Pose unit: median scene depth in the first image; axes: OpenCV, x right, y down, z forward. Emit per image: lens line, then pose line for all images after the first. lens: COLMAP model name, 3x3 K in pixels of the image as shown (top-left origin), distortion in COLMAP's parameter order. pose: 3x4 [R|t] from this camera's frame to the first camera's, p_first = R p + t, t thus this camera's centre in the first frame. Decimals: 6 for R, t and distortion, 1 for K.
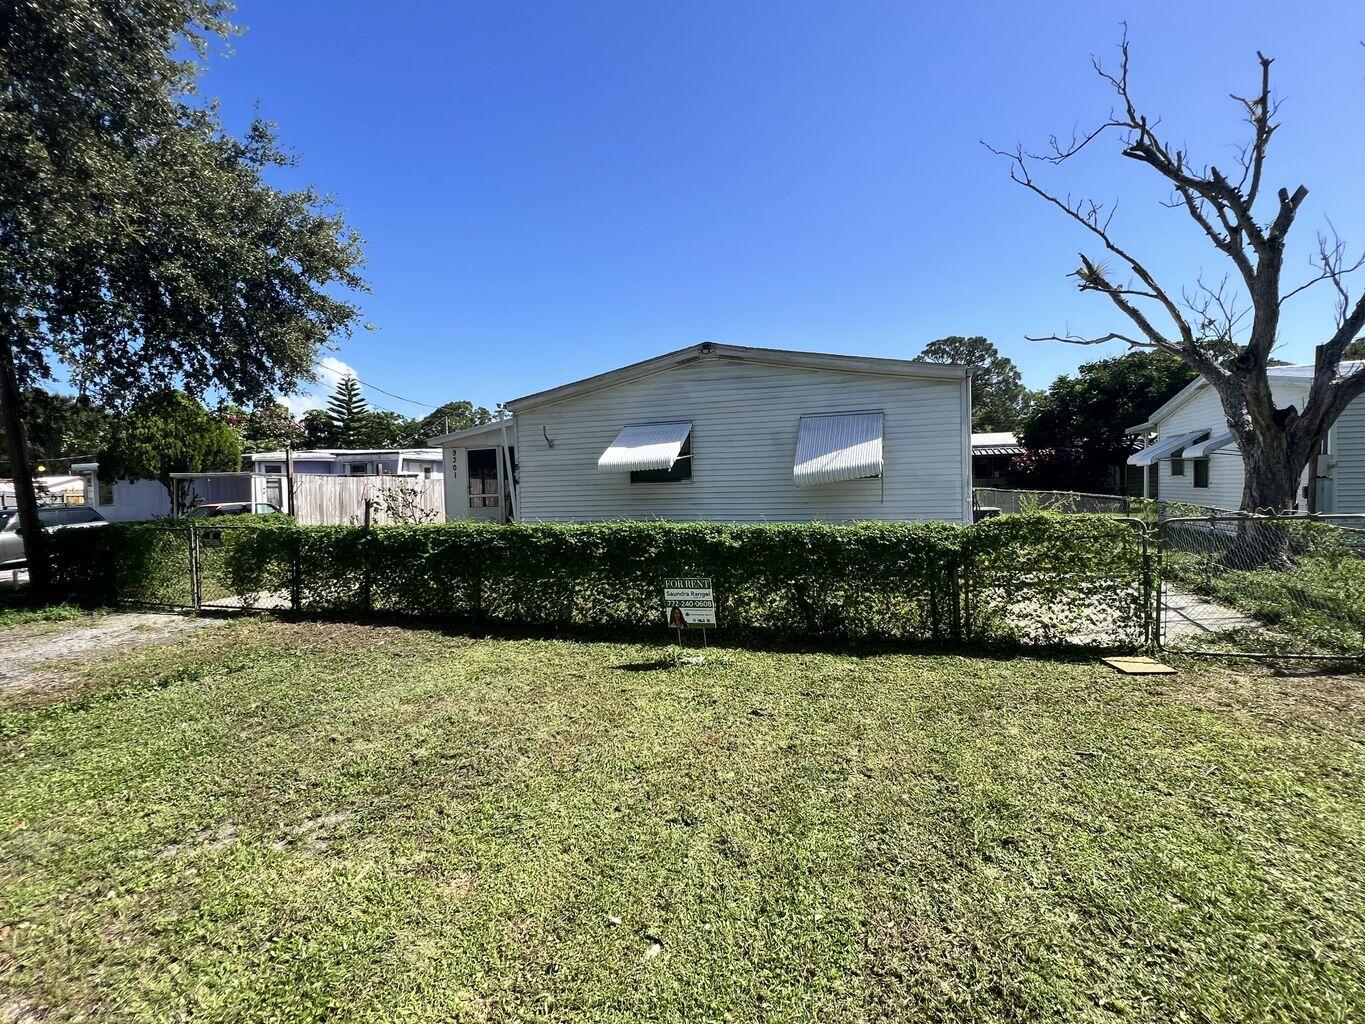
lens RADIAL K [[650.9, 0, 682.5], [0, 650.9, 512.0], [0, 0, 1]] dist [-0.003593, 0.000083]
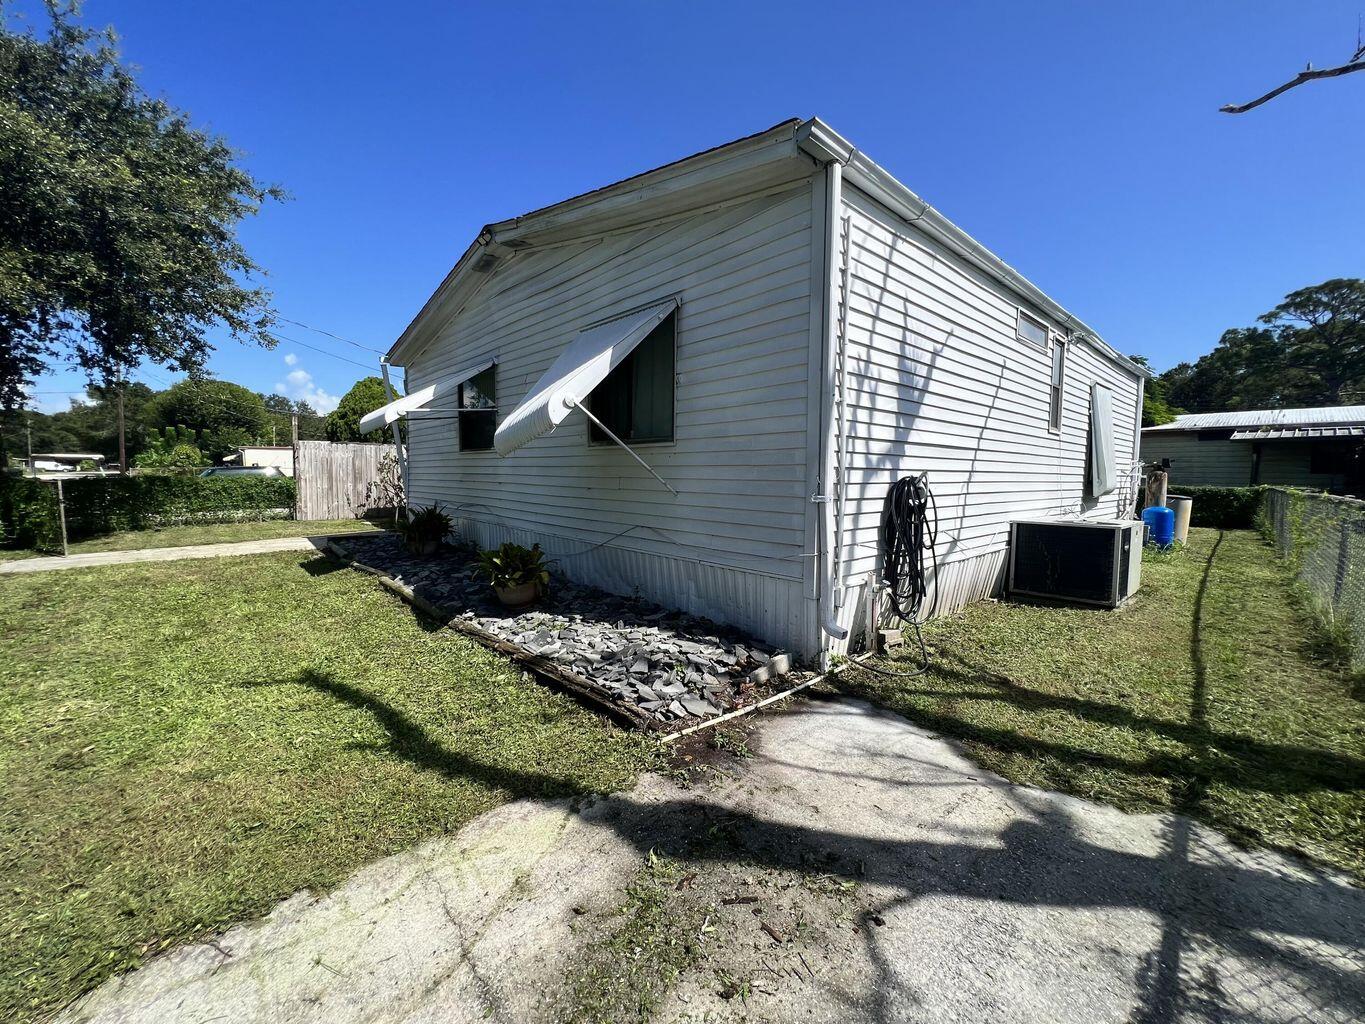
lens RADIAL K [[549.9, 0, 682.5], [0, 549.9, 512.0], [0, 0, 1]] dist [-0.000215, -0.000006]
pose [[0.878954, 0.069165, -0.471863, 0.481657], [-0.051463, 0.997406, 0.050337, -0.021518], [0.474121, -0.019960, 0.880234, 0.626737]]
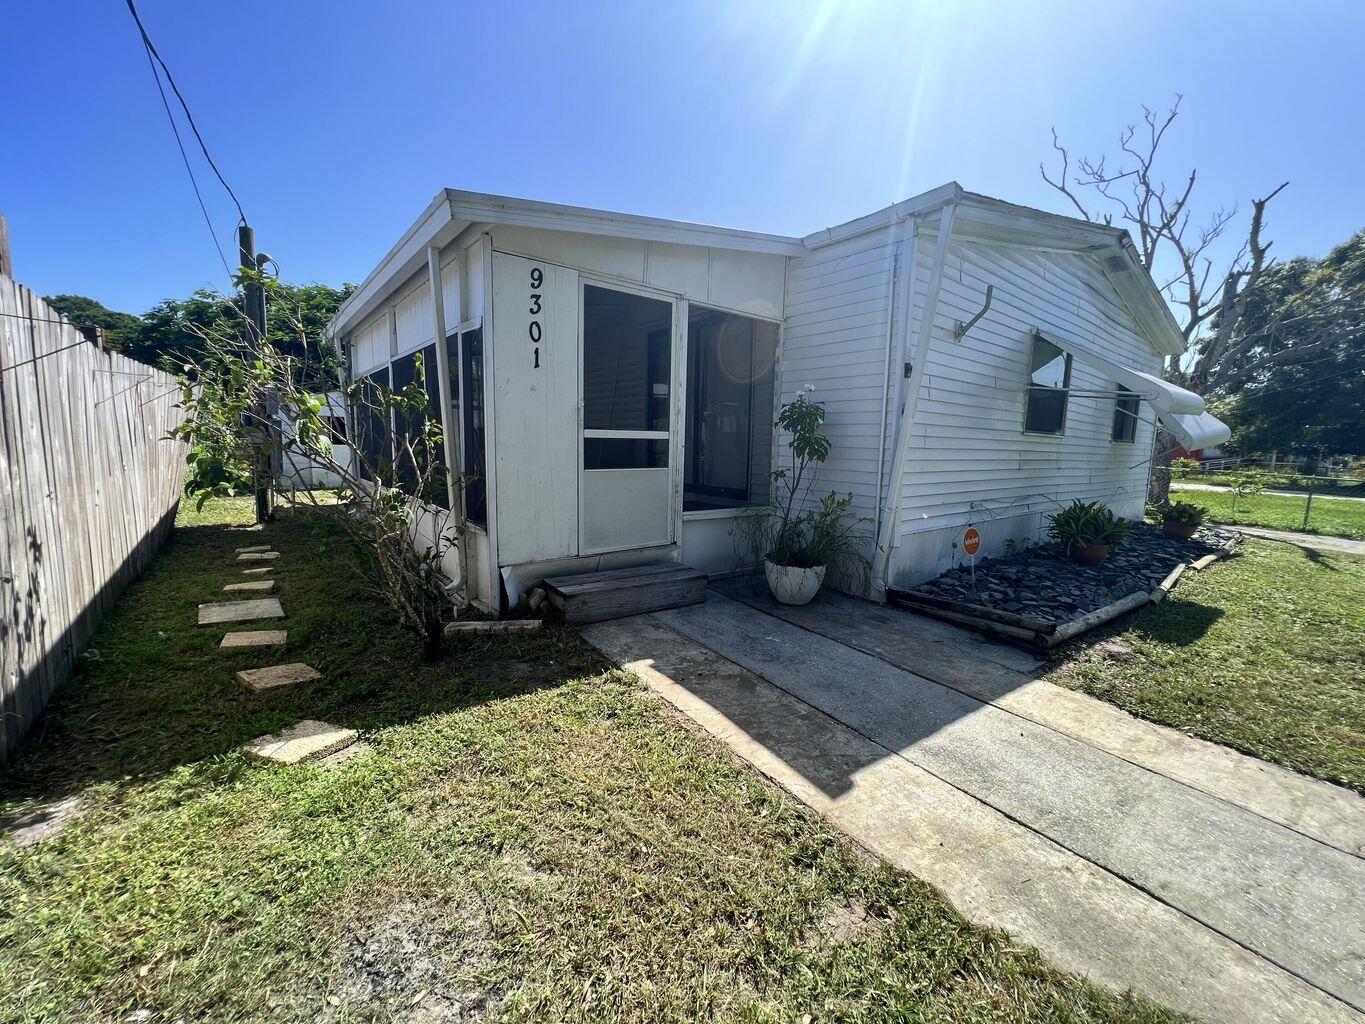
lens RADIAL K [[549.9, 0, 682.5], [0, 549.9, 512.0], [0, 0, 1]] dist [-0.000215, -0.000006]
pose [[0.521712, -0.066648, 0.850515, -0.717426], [-0.009182, 0.996447, 0.083716, -0.012075], [-0.853073, -0.051485, 0.519246, 1.098109]]
